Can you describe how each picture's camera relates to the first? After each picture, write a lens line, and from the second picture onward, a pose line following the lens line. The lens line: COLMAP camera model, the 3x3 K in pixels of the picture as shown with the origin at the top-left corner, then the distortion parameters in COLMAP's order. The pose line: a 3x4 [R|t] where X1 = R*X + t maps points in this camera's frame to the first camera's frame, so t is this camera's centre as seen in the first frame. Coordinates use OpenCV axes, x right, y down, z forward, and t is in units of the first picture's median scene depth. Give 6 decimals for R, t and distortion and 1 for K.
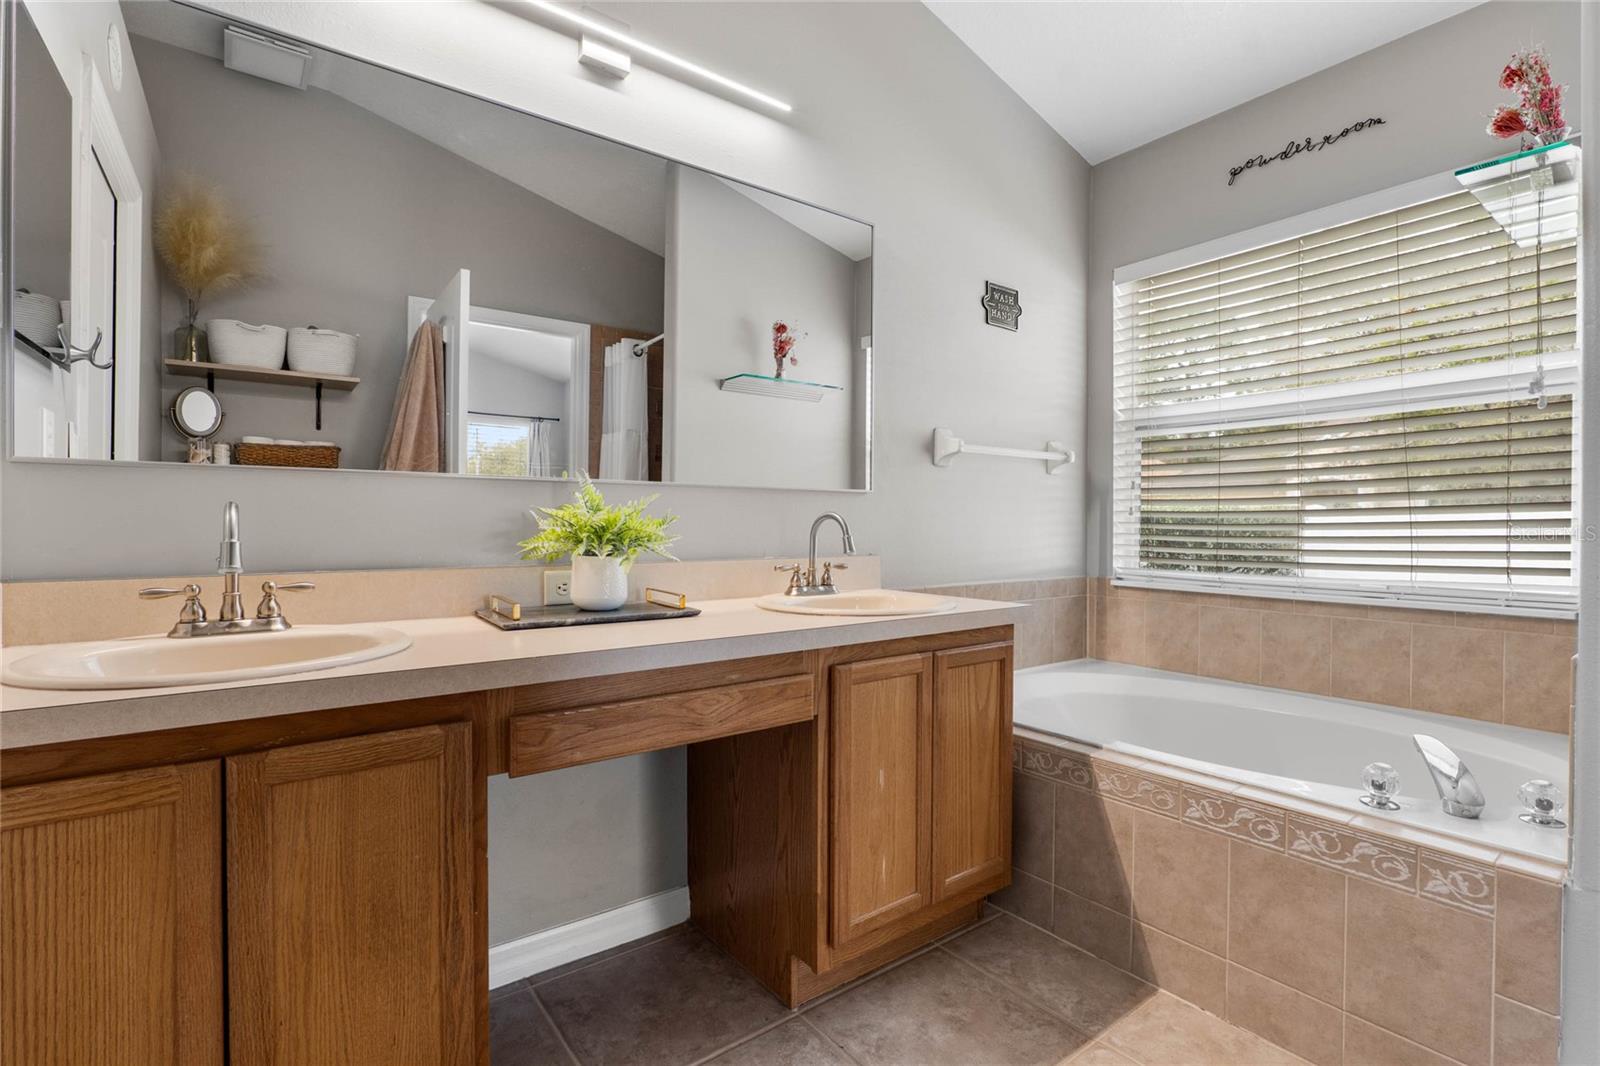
lens RADIAL K [[740.1, 0, 804.0], [0, 740.1, 530.5], [0, 0, 1]] dist [-0.002455, 0.000381]
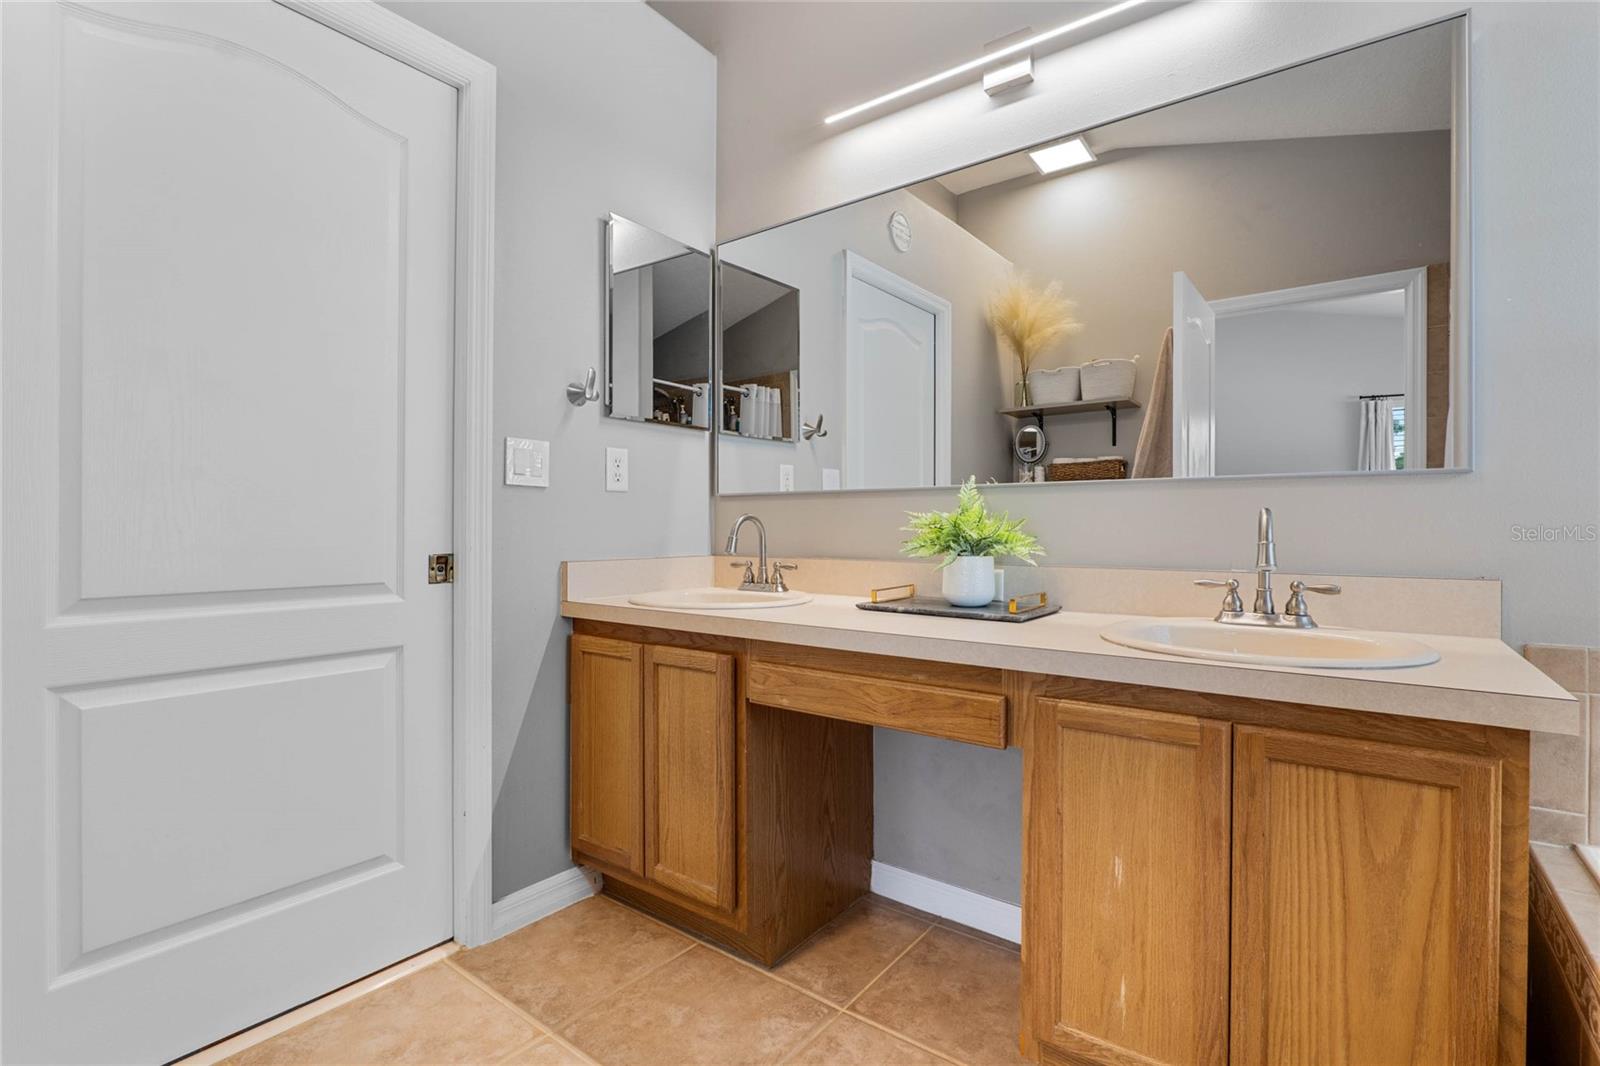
lens RADIAL K [[740.1, 0, 804.0], [0, 740.1, 530.5], [0, 0, 1]] dist [-0.002455, 0.000381]
pose [[0.289413, 0.002236, -0.957202, 0.552596], [-0.009202, 0.999958, -0.000446, 0.000093], [0.957160, 0.008937, 0.289421, 0.371751]]
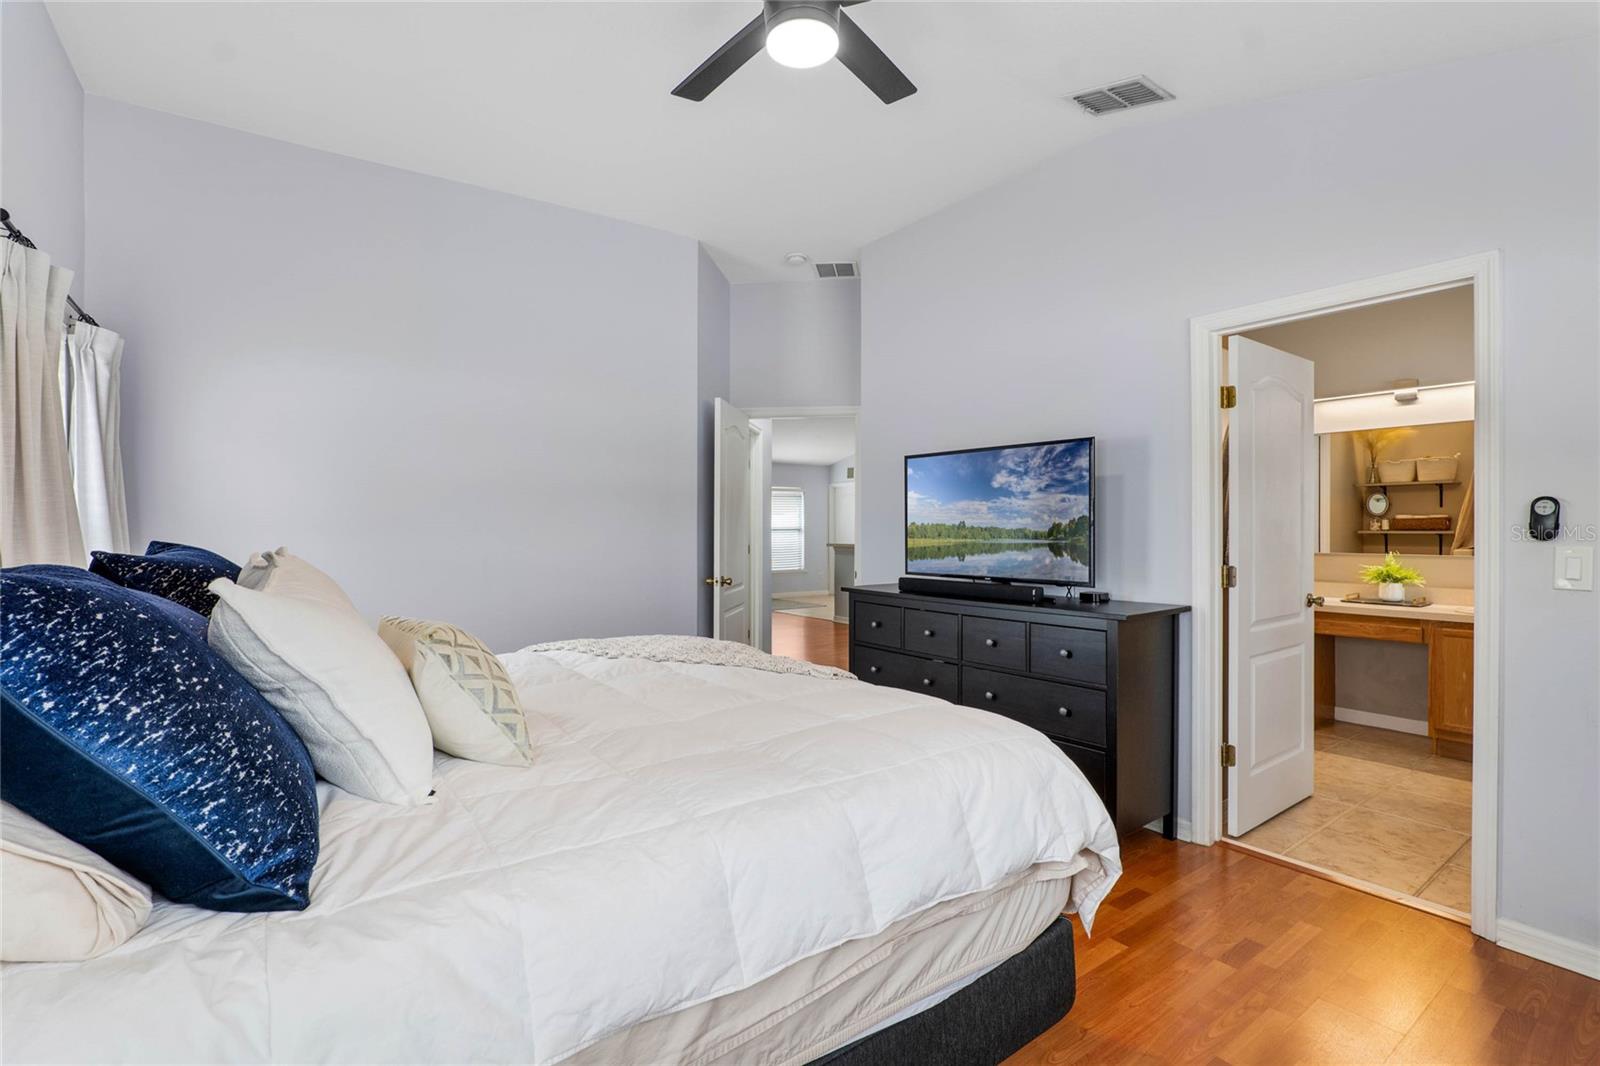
lens RADIAL K [[740.1, 0, 804.0], [0, 740.1, 530.5], [0, 0, 1]] dist [-0.002455, 0.000381]
pose [[0.007185, 0.005484, -0.999959, 2.125677], [-0.009958, 0.999936, 0.005413, -0.134134], [0.999925, 0.009919, 0.007239, -1.090925]]
